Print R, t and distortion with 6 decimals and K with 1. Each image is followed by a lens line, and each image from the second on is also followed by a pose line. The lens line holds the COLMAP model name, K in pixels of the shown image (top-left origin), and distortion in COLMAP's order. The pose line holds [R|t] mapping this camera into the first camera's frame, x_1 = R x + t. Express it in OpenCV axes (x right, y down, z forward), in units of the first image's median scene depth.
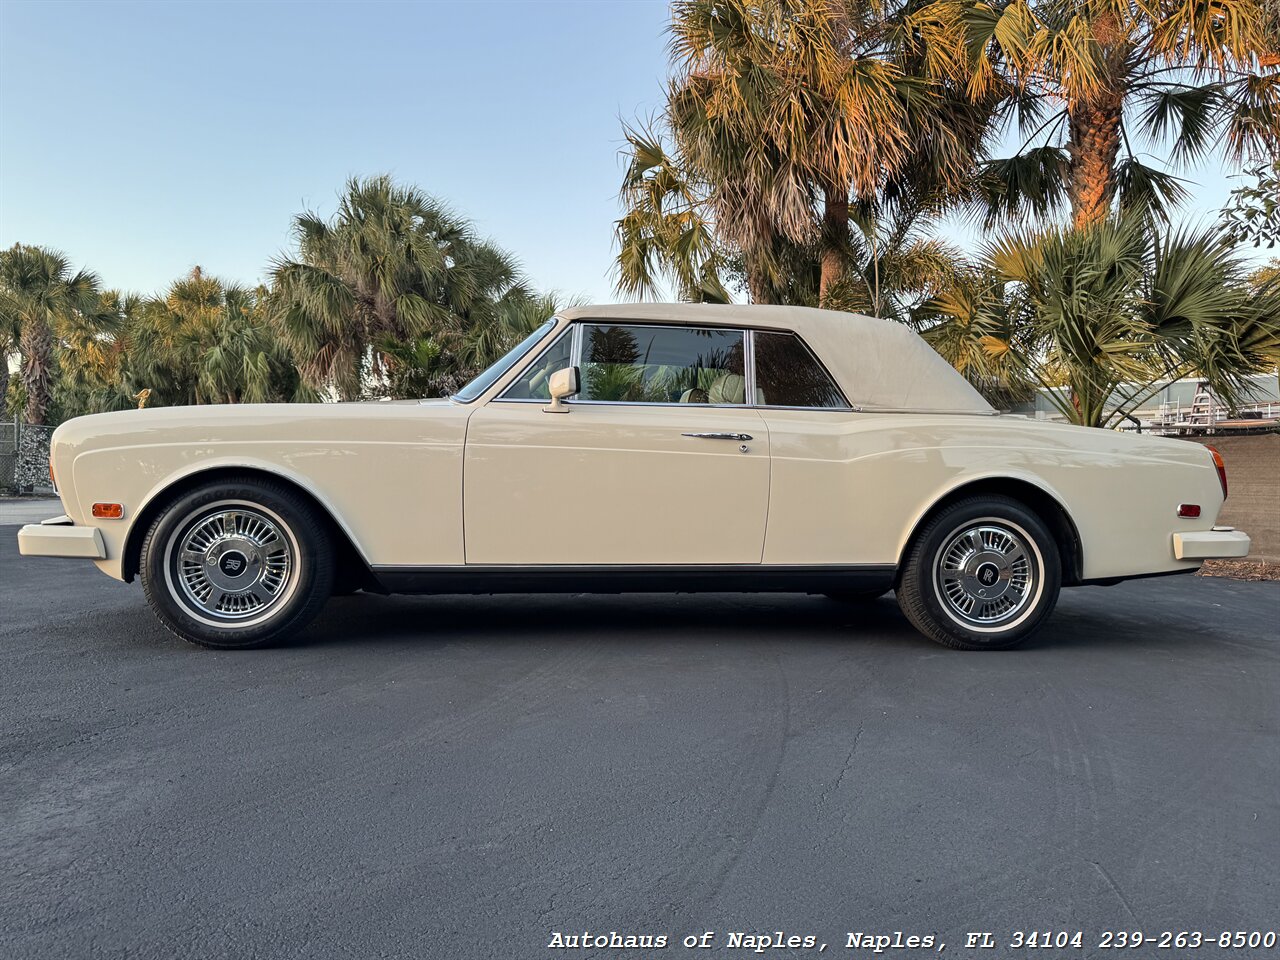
lens RADIAL K [[938.6, 0, 643.5], [0, 938.6, 483.6], [0, 0, 1]] dist [0.054166, -0.087377]
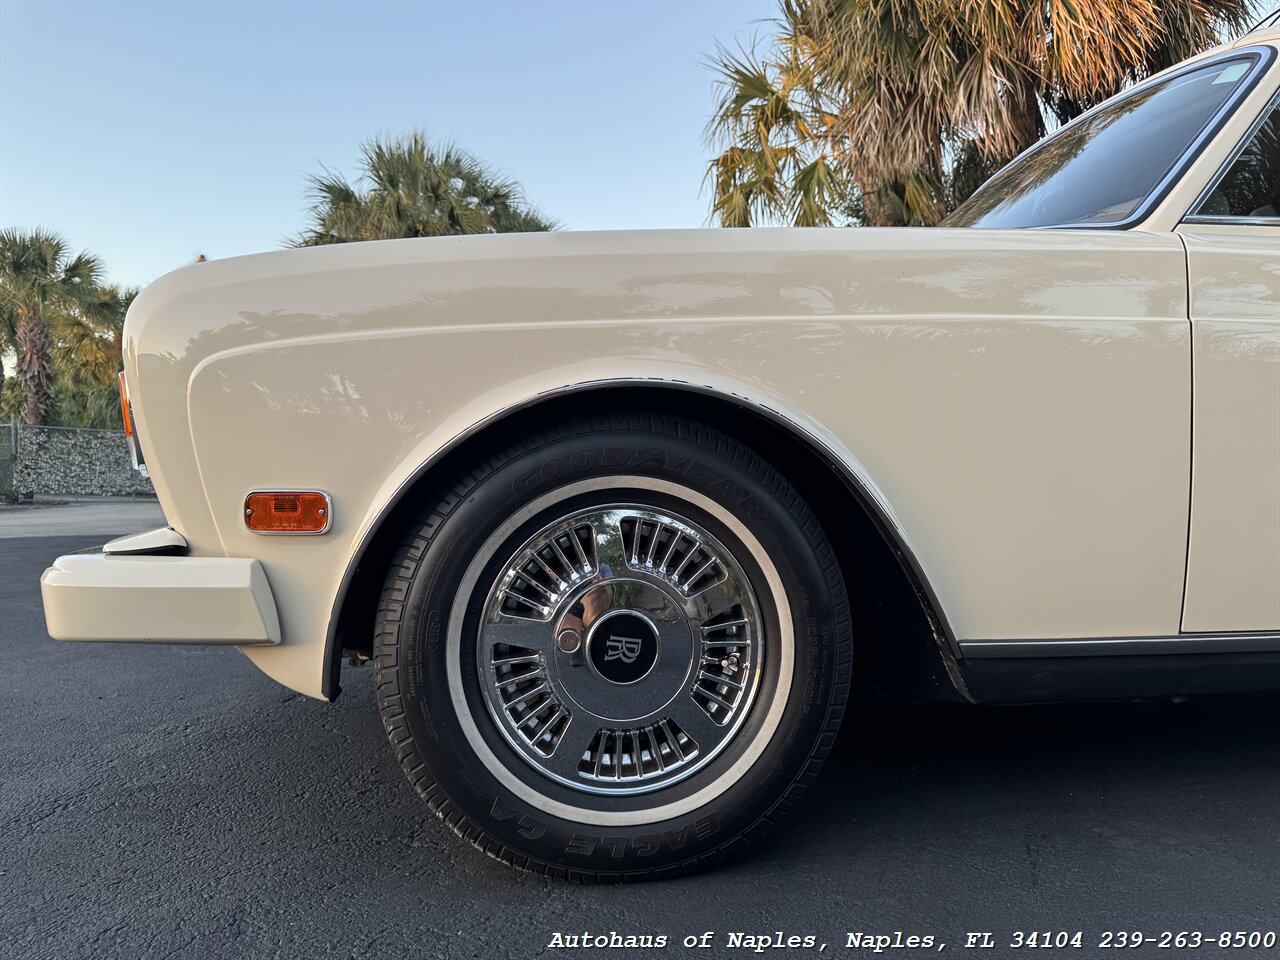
lens RADIAL K [[976.3, 0, 642.7], [0, 976.3, 474.7], [0, 0, 1]] dist [0.090513, -0.147541]
pose [[0.999545, -0.023342, -0.019124, -0.084008], [0.023272, 0.999722, -0.003854, 0.003650], [0.019208, 0.003408, 0.999810, 0.123816]]
